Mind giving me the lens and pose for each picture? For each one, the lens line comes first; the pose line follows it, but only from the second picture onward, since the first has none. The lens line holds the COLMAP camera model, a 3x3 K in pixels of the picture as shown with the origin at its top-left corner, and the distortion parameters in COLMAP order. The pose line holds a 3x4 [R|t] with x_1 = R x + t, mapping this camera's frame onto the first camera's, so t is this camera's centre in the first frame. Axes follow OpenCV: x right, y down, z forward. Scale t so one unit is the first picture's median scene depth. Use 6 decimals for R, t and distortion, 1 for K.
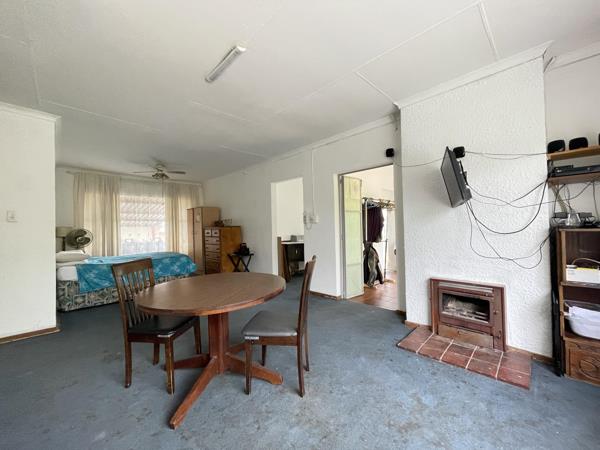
lens RADIAL K [[242.7, 0, 301.5], [0, 242.7, 225.7], [0, 0, 1]] dist [-0.012291, -0.000168]
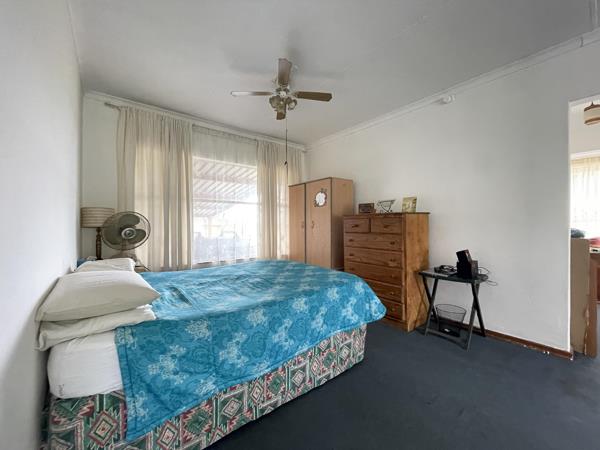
lens RADIAL K [[242.7, 0, 298.2], [0, 242.7, 226.4], [0, 0, 1]] dist [-0.012291, -0.000168]
pose [[0.991739, 0.021046, -0.126533, -0.481179], [-0.018718, 0.999633, 0.019564, 0.025767], [0.126899, -0.017034, 0.991769, 0.519402]]
